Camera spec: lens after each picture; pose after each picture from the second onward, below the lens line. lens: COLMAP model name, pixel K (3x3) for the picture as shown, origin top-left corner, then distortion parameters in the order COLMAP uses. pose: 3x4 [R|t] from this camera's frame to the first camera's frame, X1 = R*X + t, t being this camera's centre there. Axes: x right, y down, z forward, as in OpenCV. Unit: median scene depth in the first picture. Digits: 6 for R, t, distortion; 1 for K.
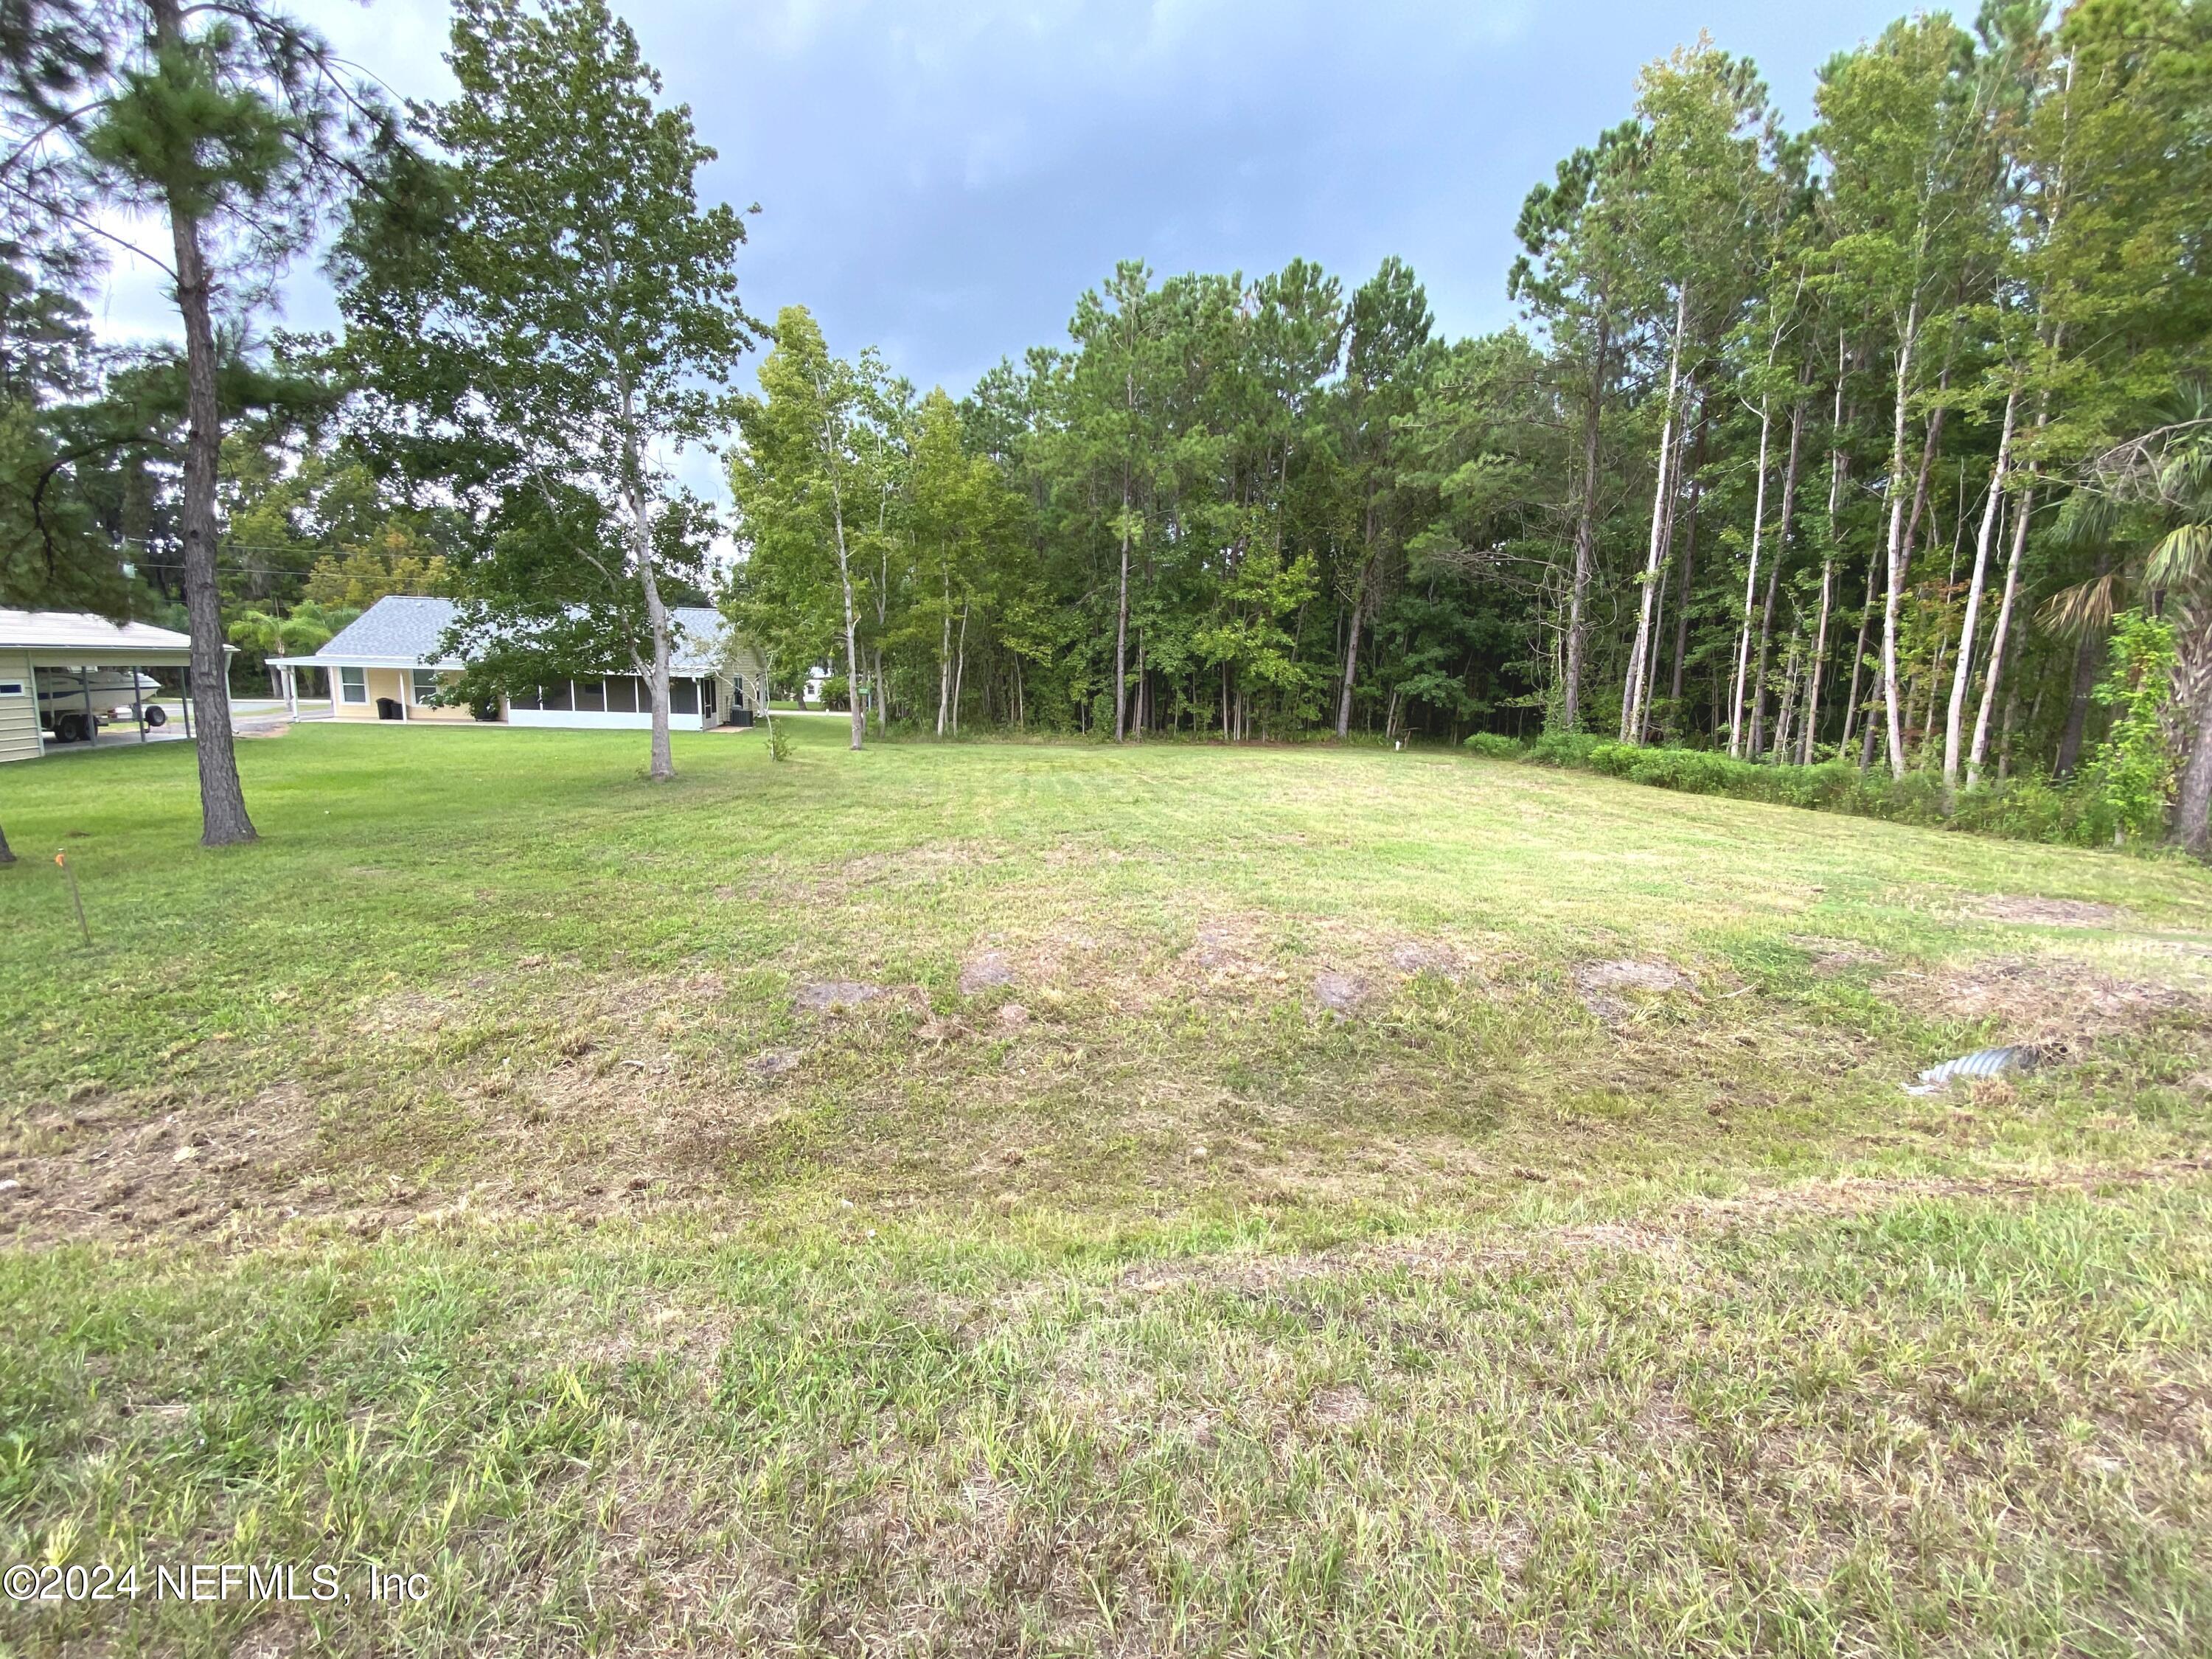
lens RADIAL K [[872.9, 0, 1101.8], [0, 872.9, 854.9], [0, 0, 1]] dist [-0.038215, -0.006691]
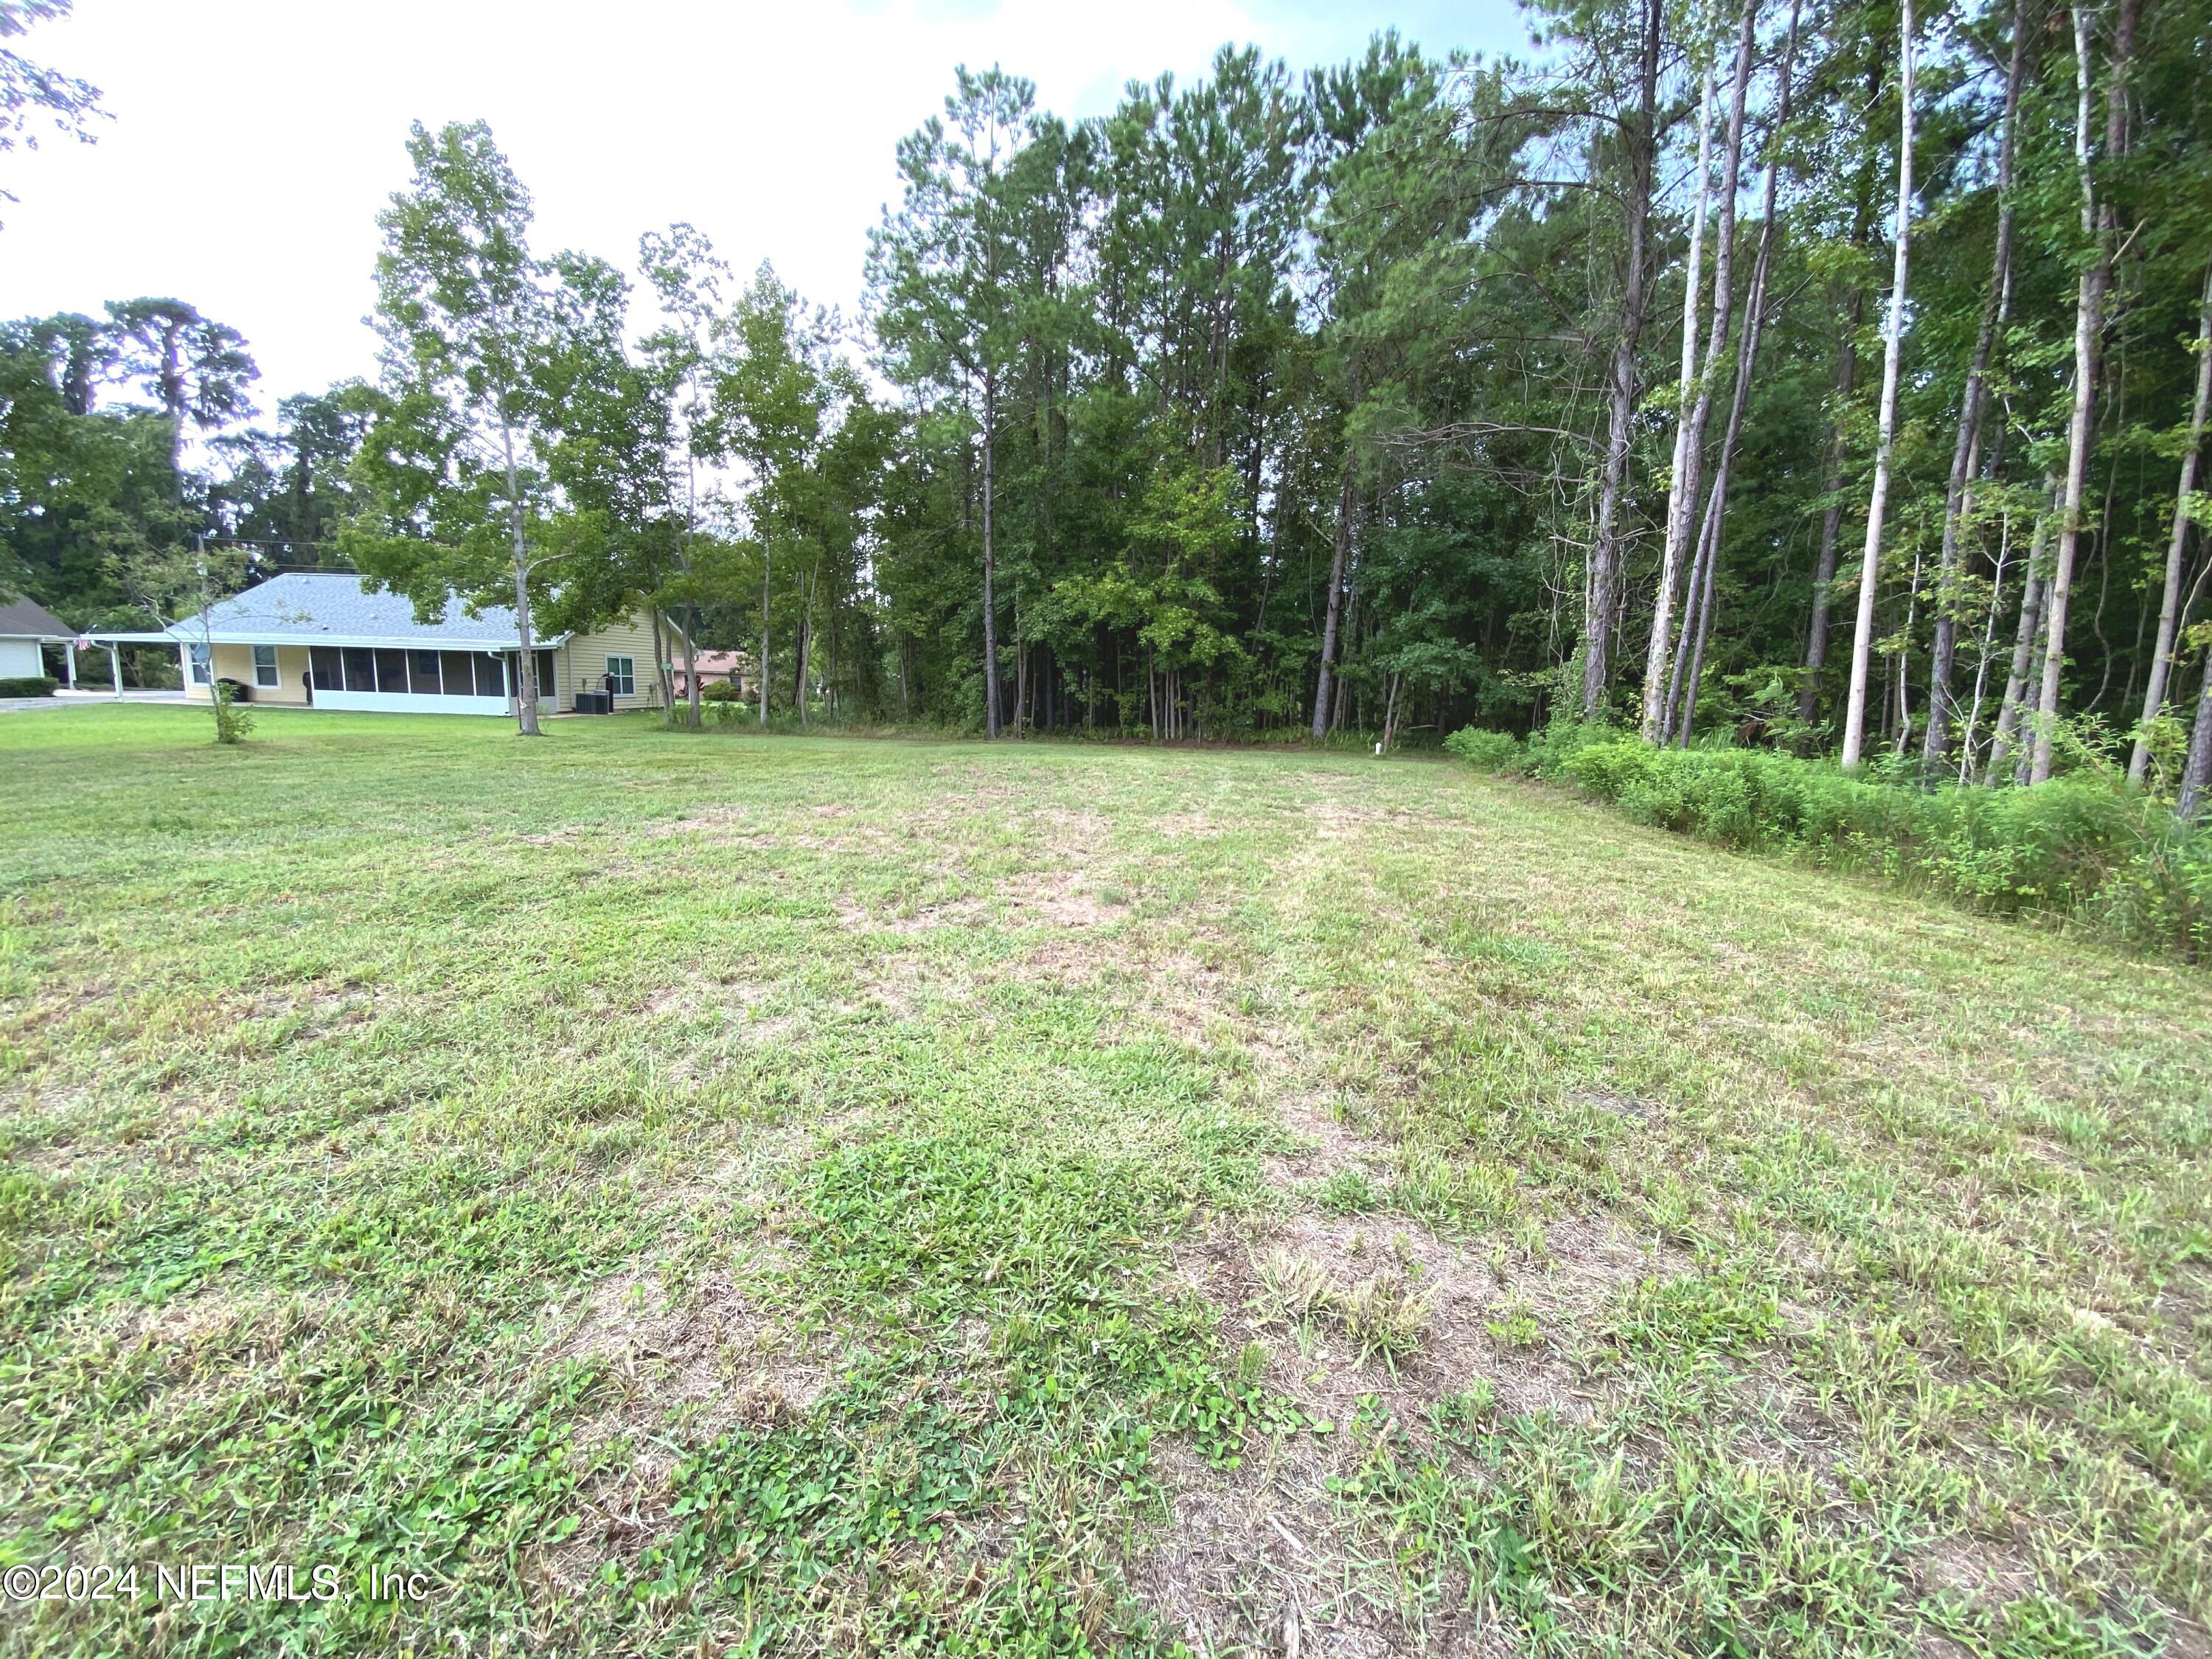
lens RADIAL K [[902.1, 0, 1106.0], [0, 902.1, 829.5], [0, 0, 1]] dist [-0.000681, -0.015567]
pose [[0.982412, 0.030457, -0.184226, 0.269460], [-0.037742, 0.998633, -0.036166, -0.031068], [0.182873, 0.042483, 0.982218, 0.286116]]
